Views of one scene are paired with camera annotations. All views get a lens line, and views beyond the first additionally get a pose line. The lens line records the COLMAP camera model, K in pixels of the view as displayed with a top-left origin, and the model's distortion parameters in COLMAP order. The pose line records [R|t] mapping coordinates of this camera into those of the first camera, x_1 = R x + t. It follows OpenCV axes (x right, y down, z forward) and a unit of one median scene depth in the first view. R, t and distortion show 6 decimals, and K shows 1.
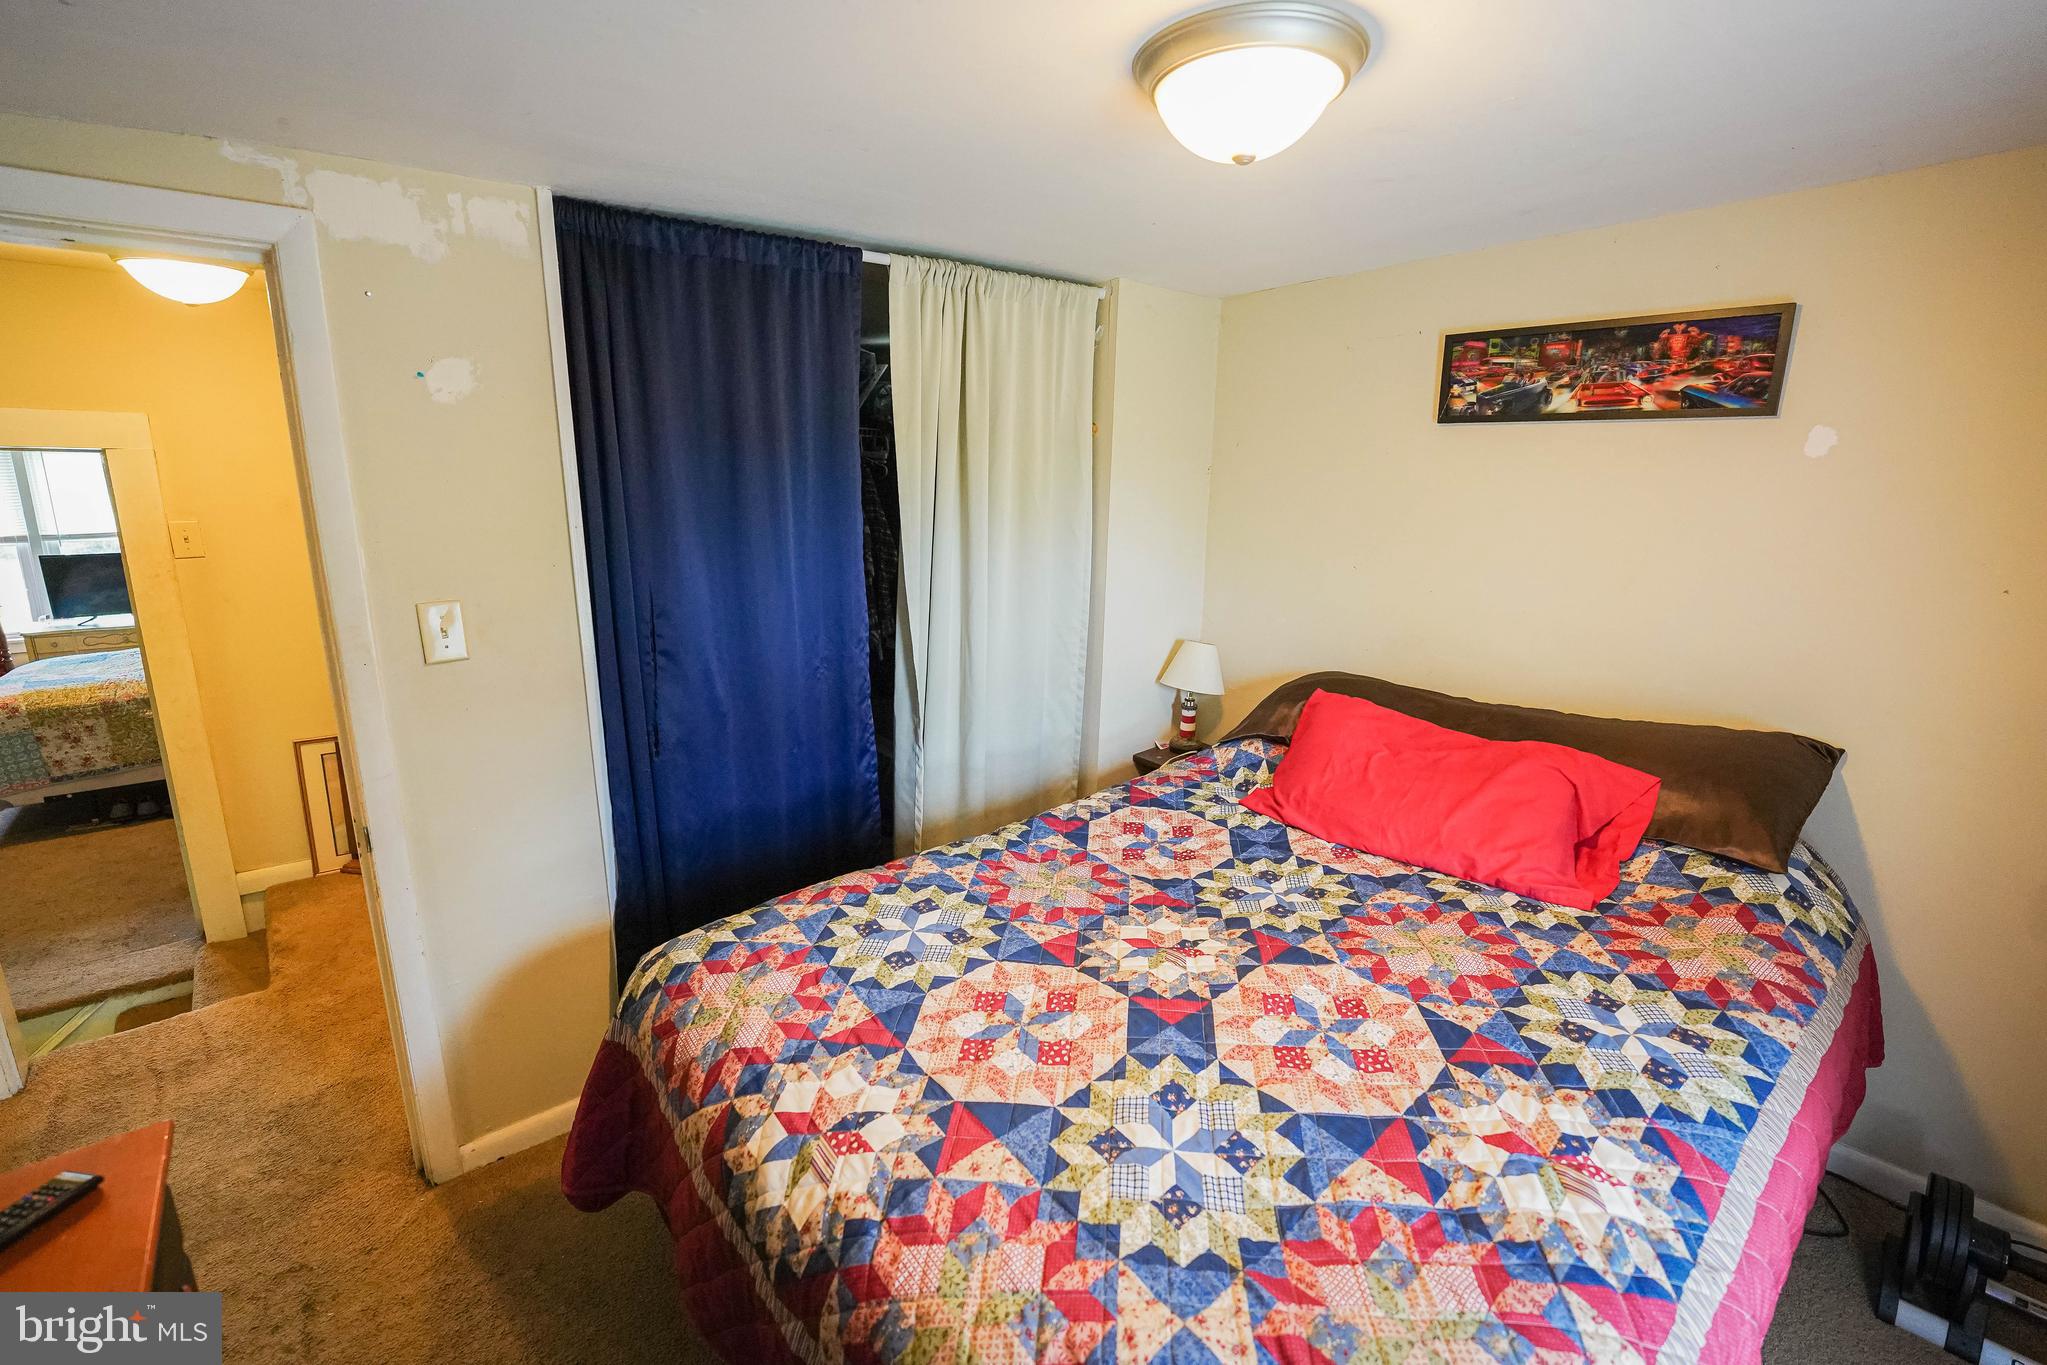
lens RADIAL K [[883.3, 0, 1014.7], [0, 883.3, 681.0], [0, 0, 1]] dist [-0.025773, -0.000169]
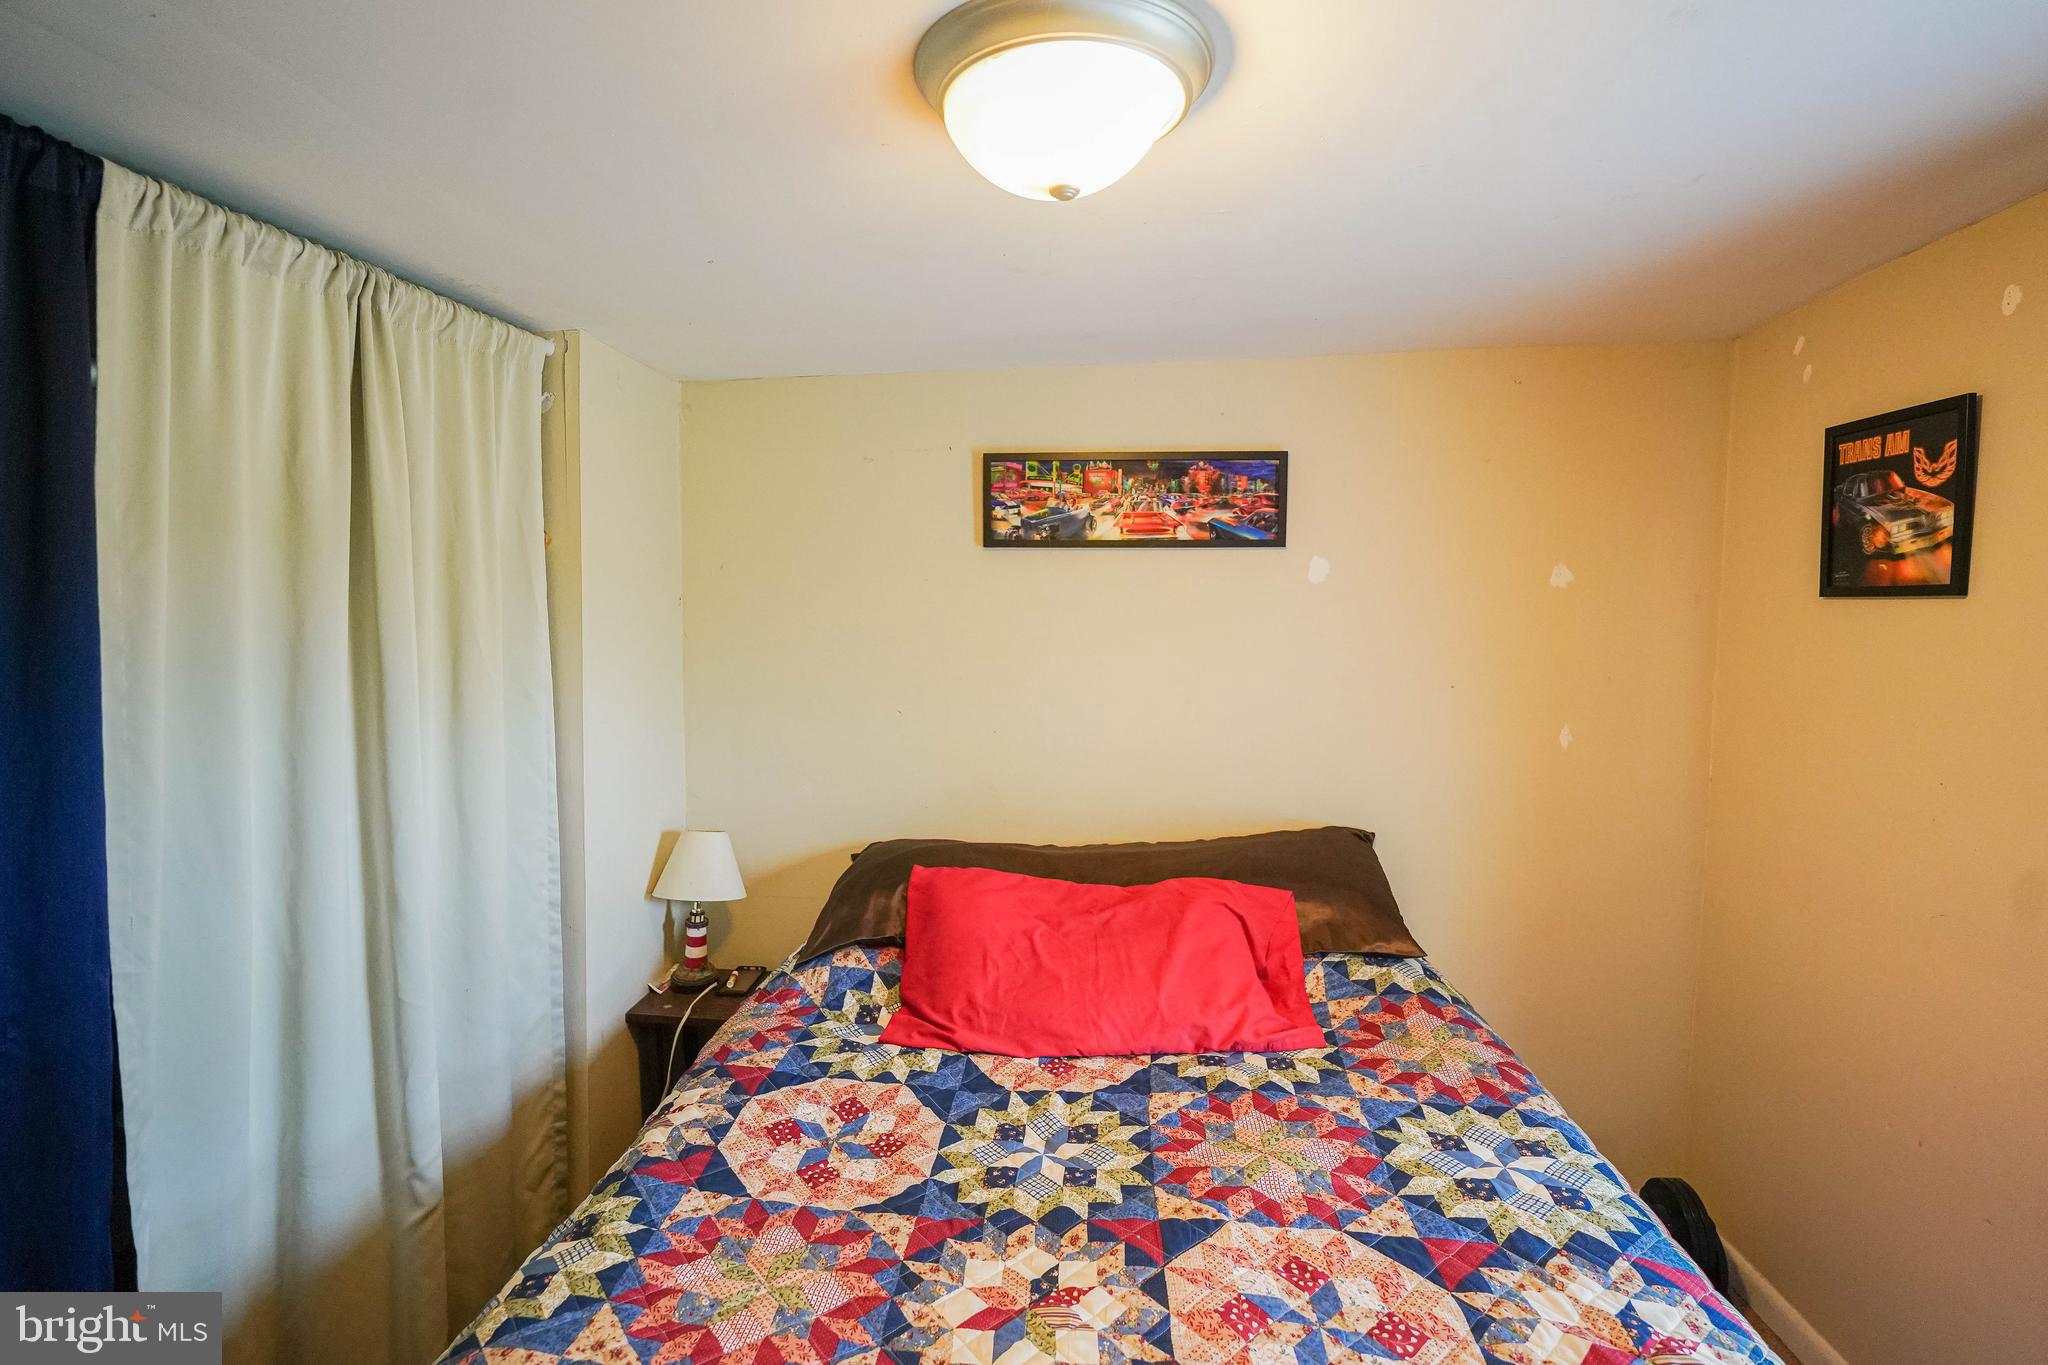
lens RADIAL K [[997.0, 0, 1024.0], [0, 997.0, 682.5], [0, 0, 1]] dist [-0.012060, -0.000632]
pose [[0.707331, -0.057782, 0.704516, -0.294306], [0.167567, 0.981952, -0.087700, -0.080670], [-0.686734, 0.180087, 0.704248, 0.366531]]
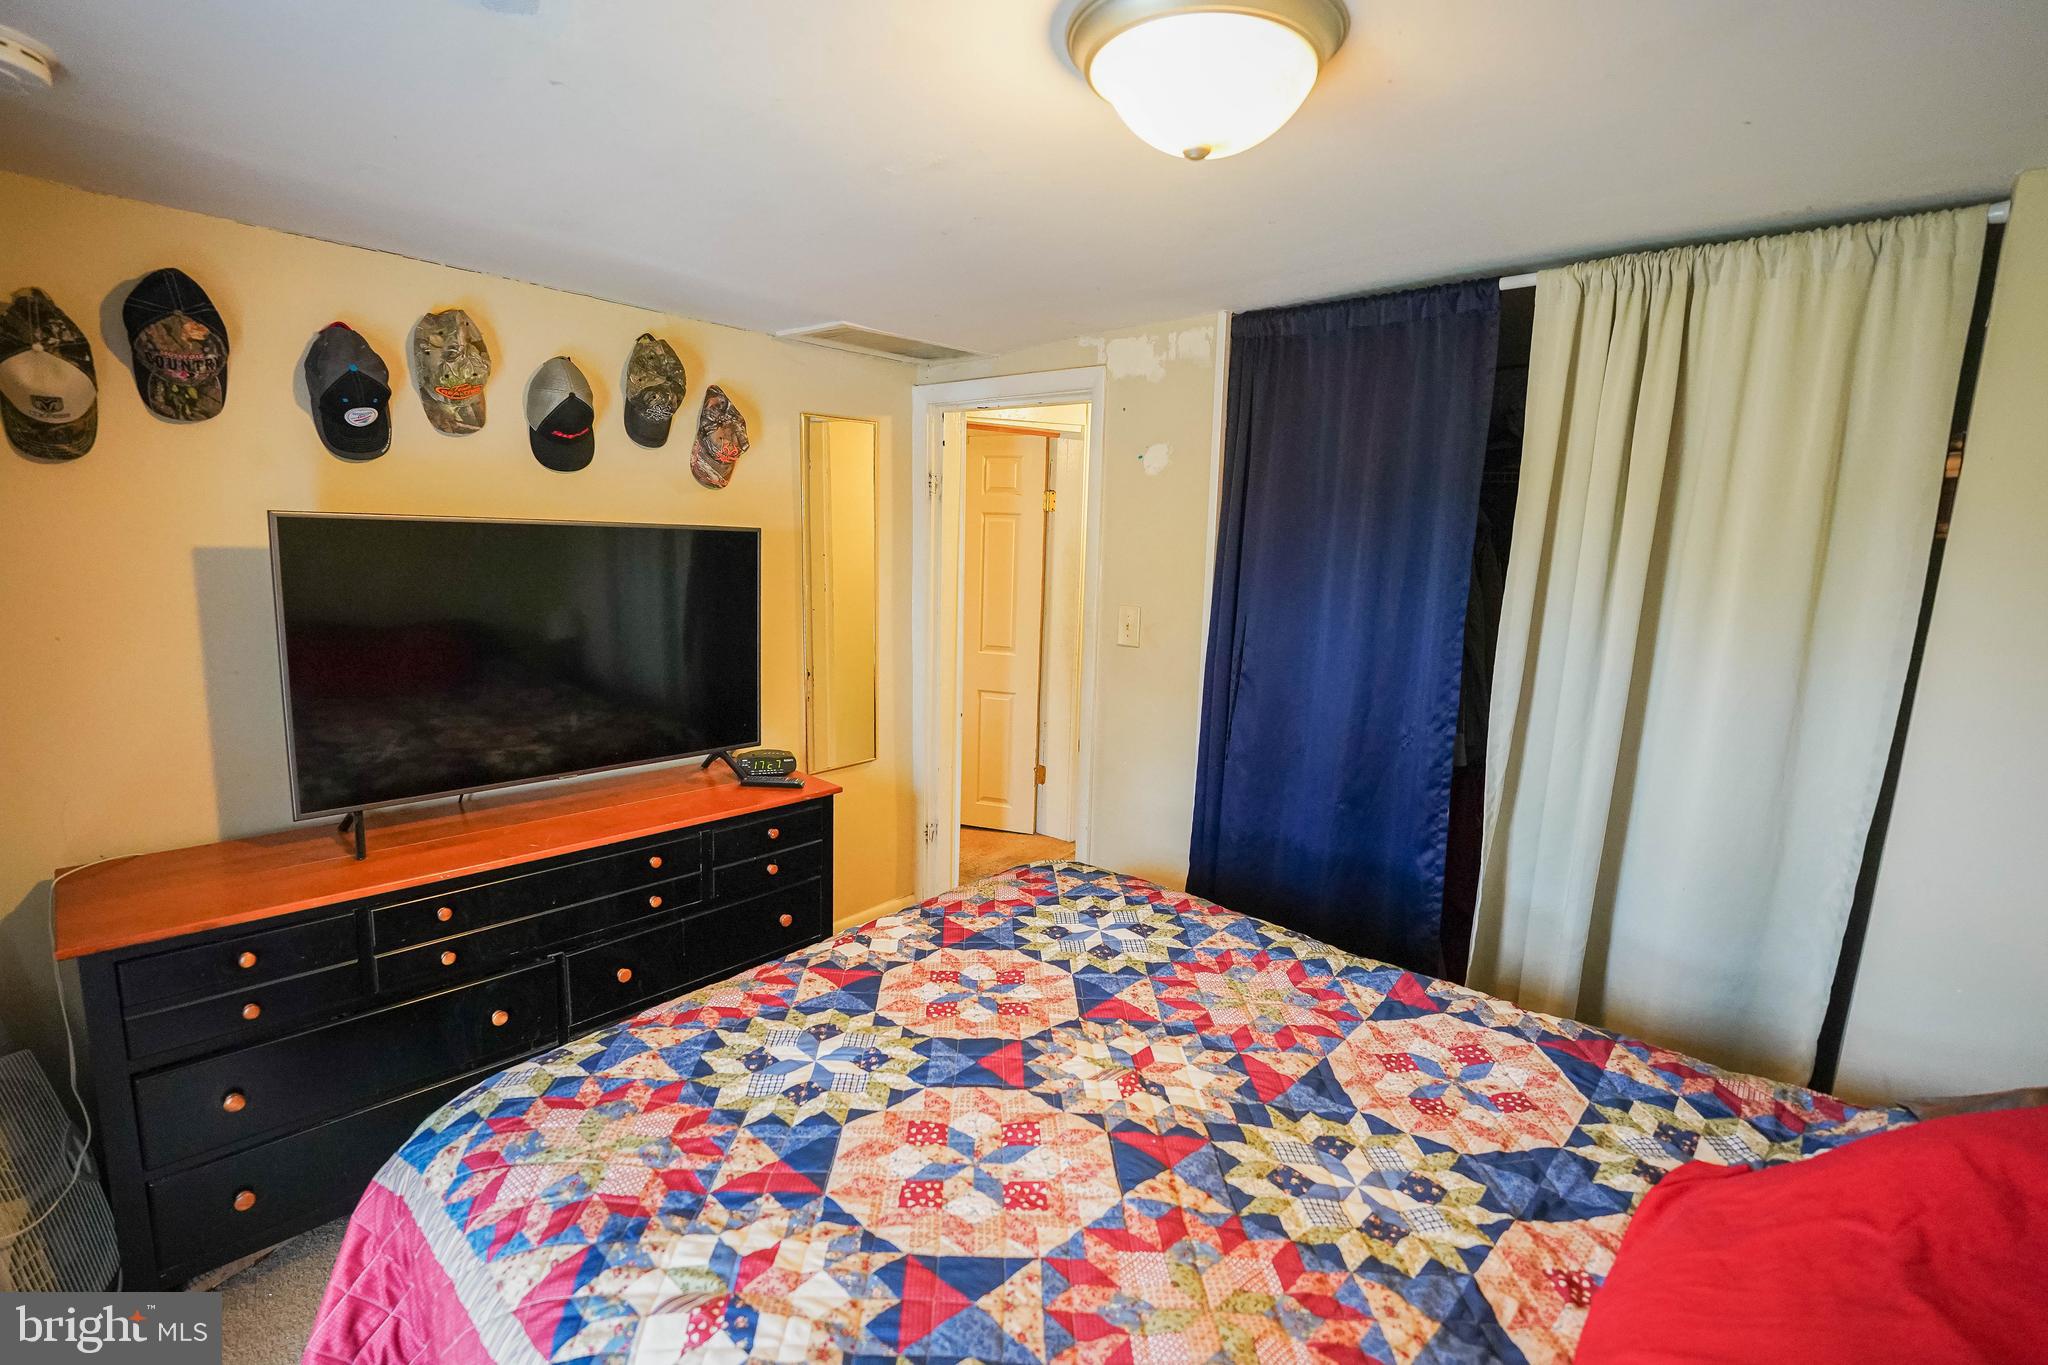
lens RADIAL K [[889.5, 0, 1018.8], [0, 889.5, 678.0], [0, 0, 1]] dist [-0.023899, -0.000358]
pose [[0.131517, 0.179536, -0.974920, 0.851797], [-0.246457, 0.958506, 0.143267, -0.147688], [0.960189, 0.221434, 0.170308, 0.600069]]
